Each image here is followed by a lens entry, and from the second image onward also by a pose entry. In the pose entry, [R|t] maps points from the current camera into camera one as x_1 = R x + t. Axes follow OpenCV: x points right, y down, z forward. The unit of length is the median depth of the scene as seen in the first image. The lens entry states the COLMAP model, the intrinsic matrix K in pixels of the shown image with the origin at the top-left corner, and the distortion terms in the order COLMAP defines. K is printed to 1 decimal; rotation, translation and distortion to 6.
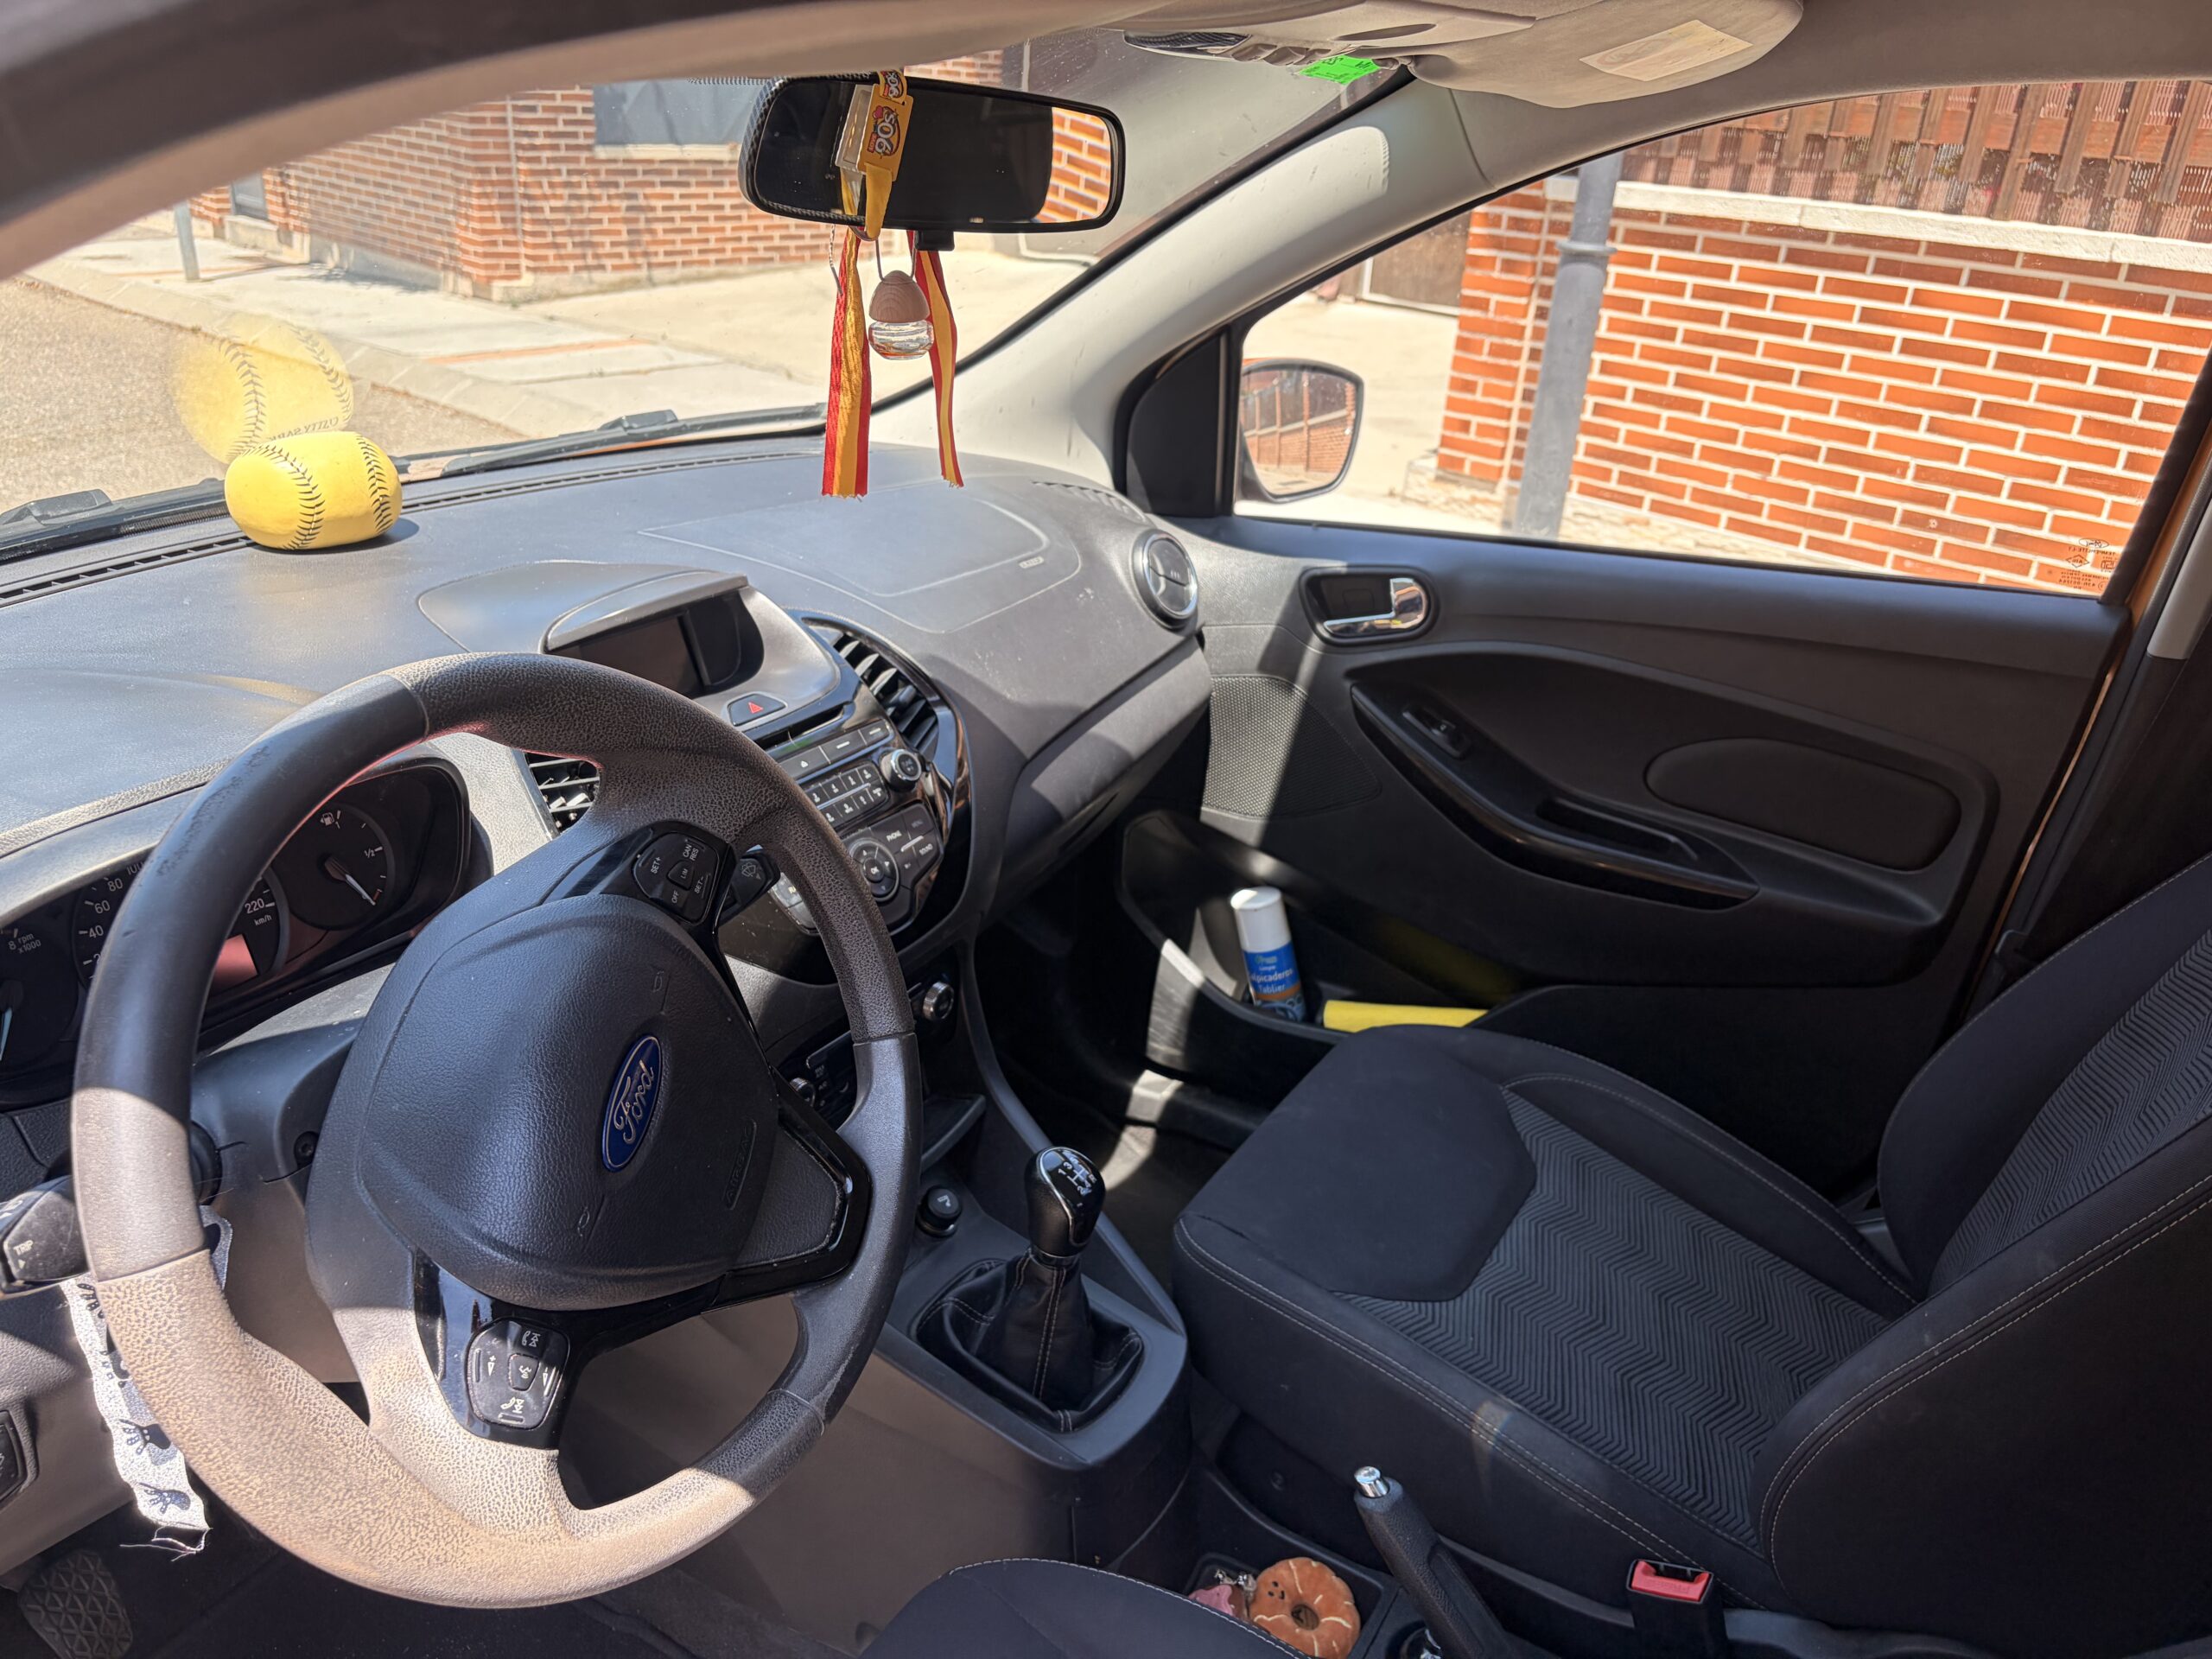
lens RADIAL K [[1722.2, 0, 1095.4], [0, 1722.2, 823.1], [0, 0, 1]] dist [0.027349, -0.036666]
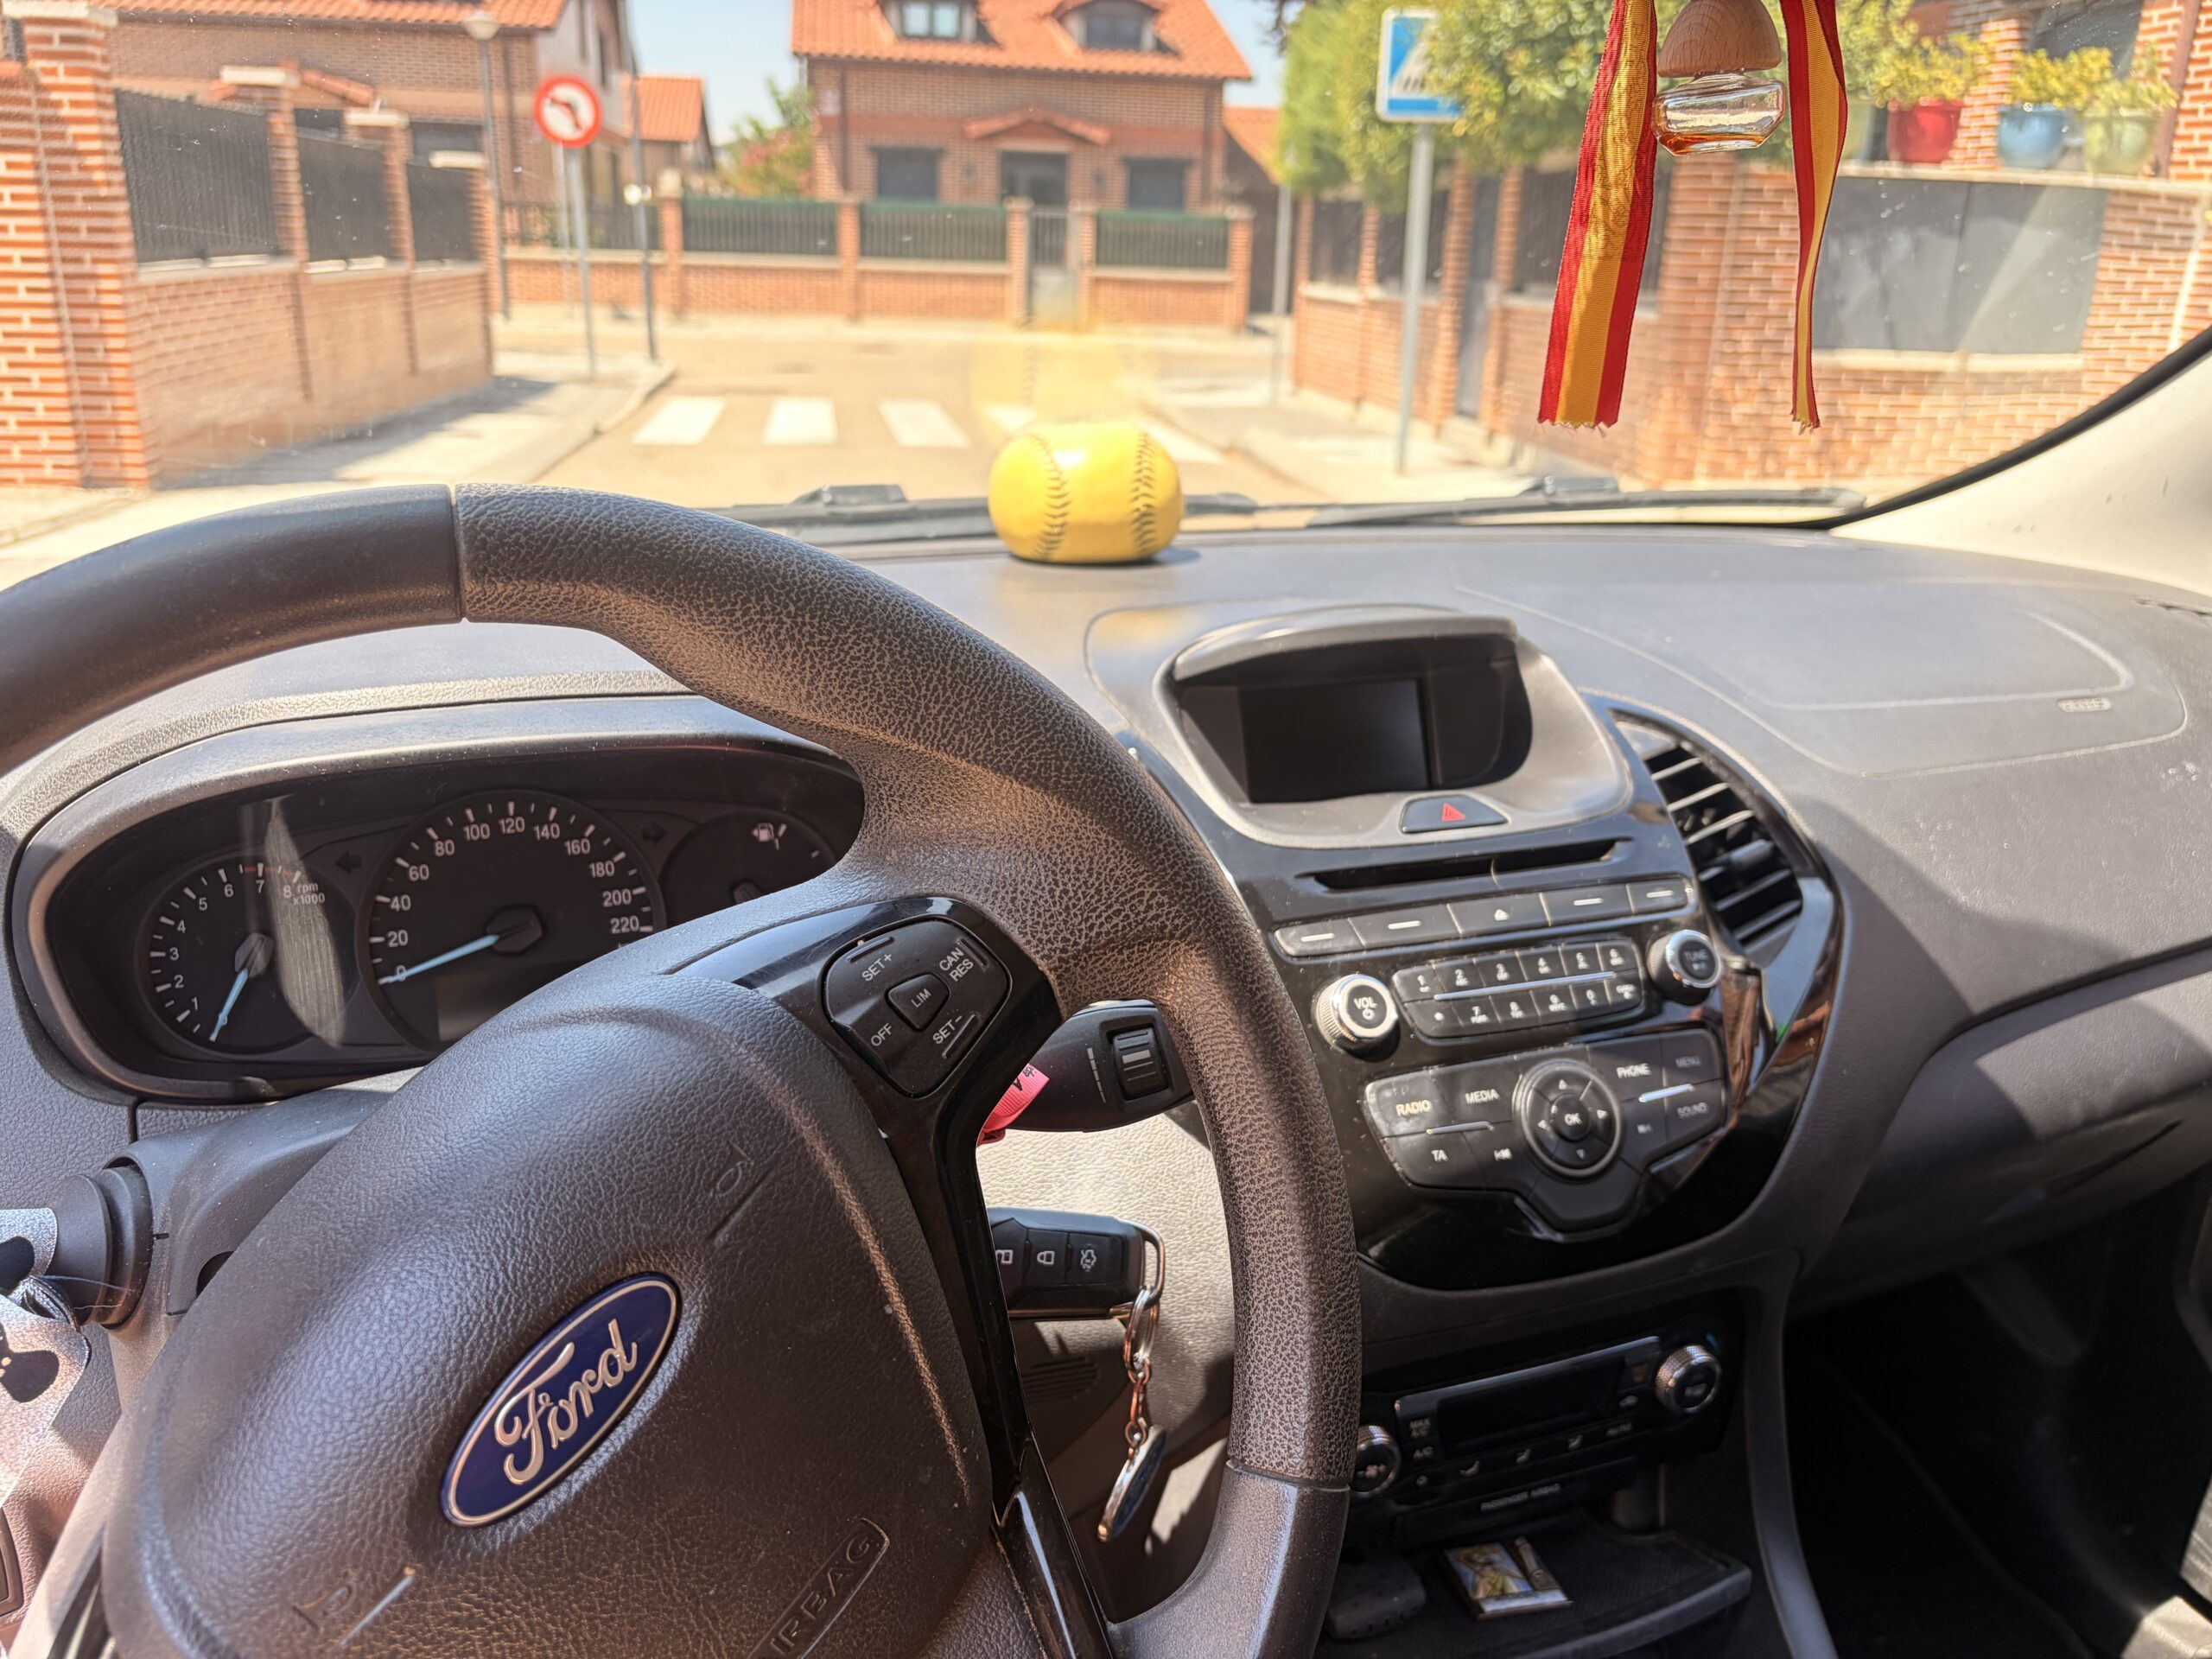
lens RADIAL K [[1722.2, 0, 1107.7], [0, 1722.2, 844.5], [0, 0, 1]] dist [0.027349, -0.036666]
pose [[0.792656, 0.163226, -0.587412, 0.044514], [-0.229353, 0.972552, -0.039244, -0.001980], [0.564883, 0.165832, 0.808336, 0.266187]]
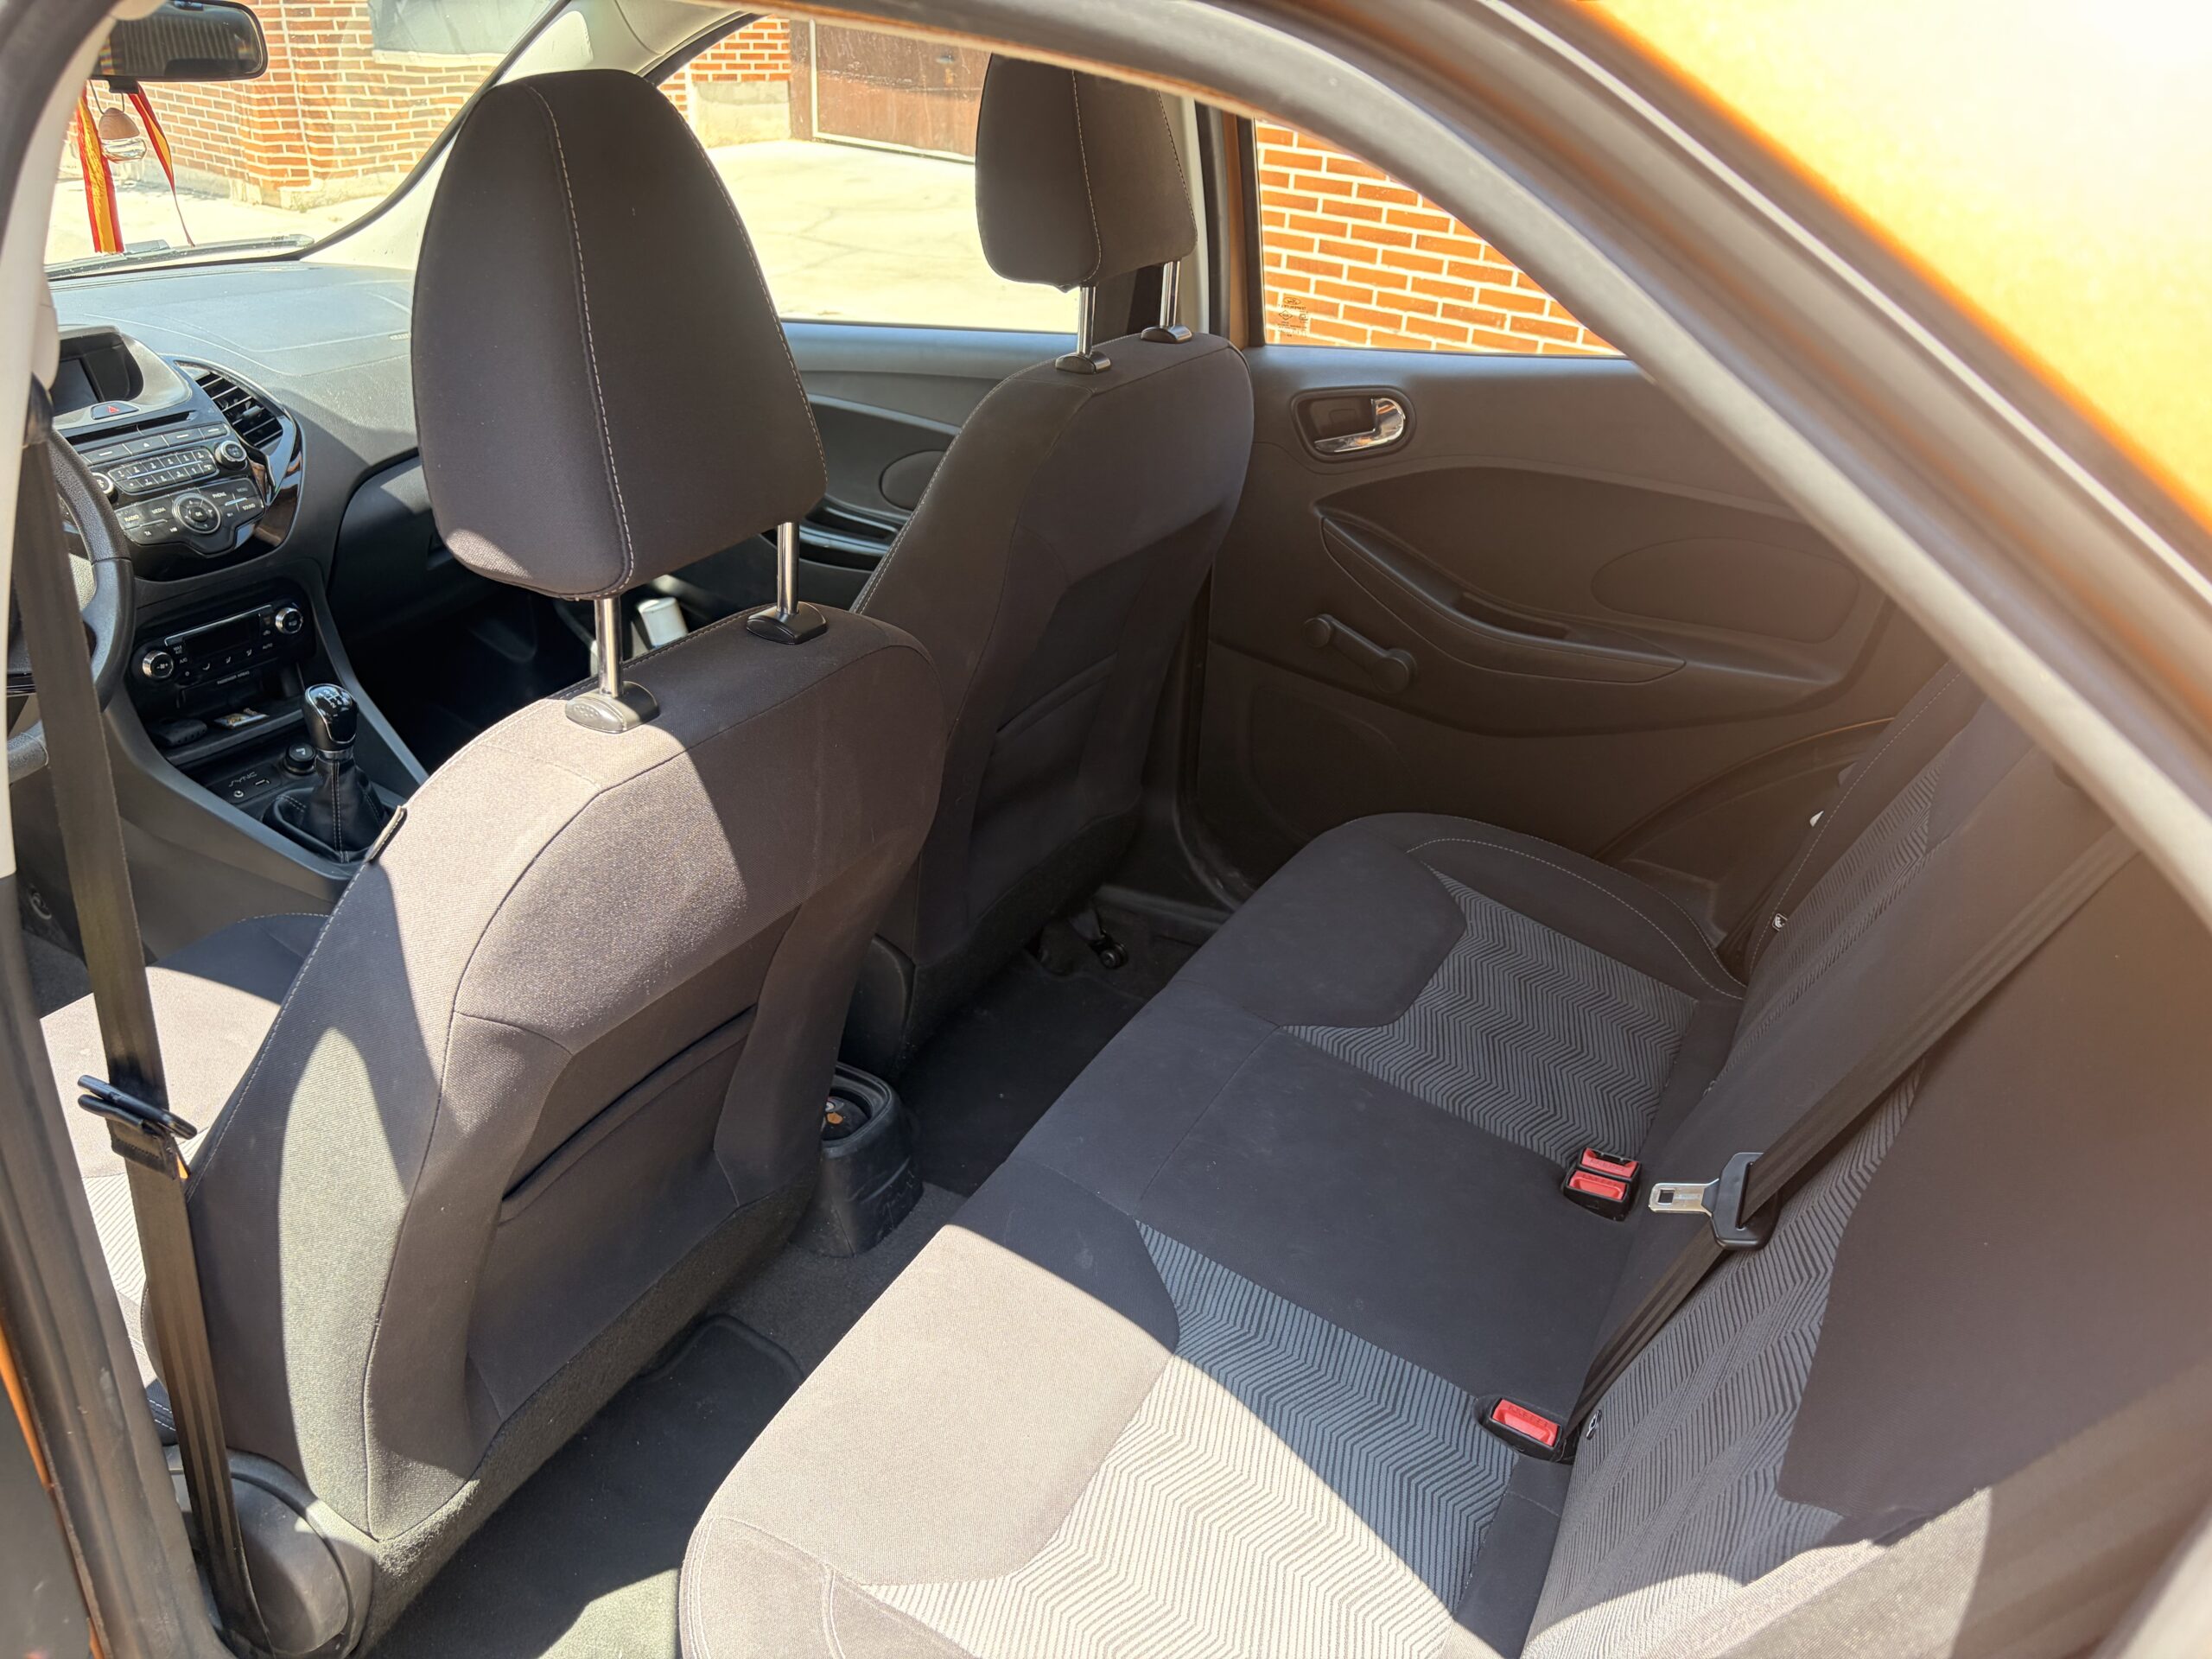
lens RADIAL K [[1722.2, 0, 1121.0], [0, 1722.2, 852.6], [0, 0, 1]] dist [0.027349, -0.036666]
pose [[0.997489, -0.043341, 0.056020, 0.364812], [0.039651, 0.997073, 0.065376, 0.160269], [-0.058690, -0.062991, 0.996287, -0.371605]]
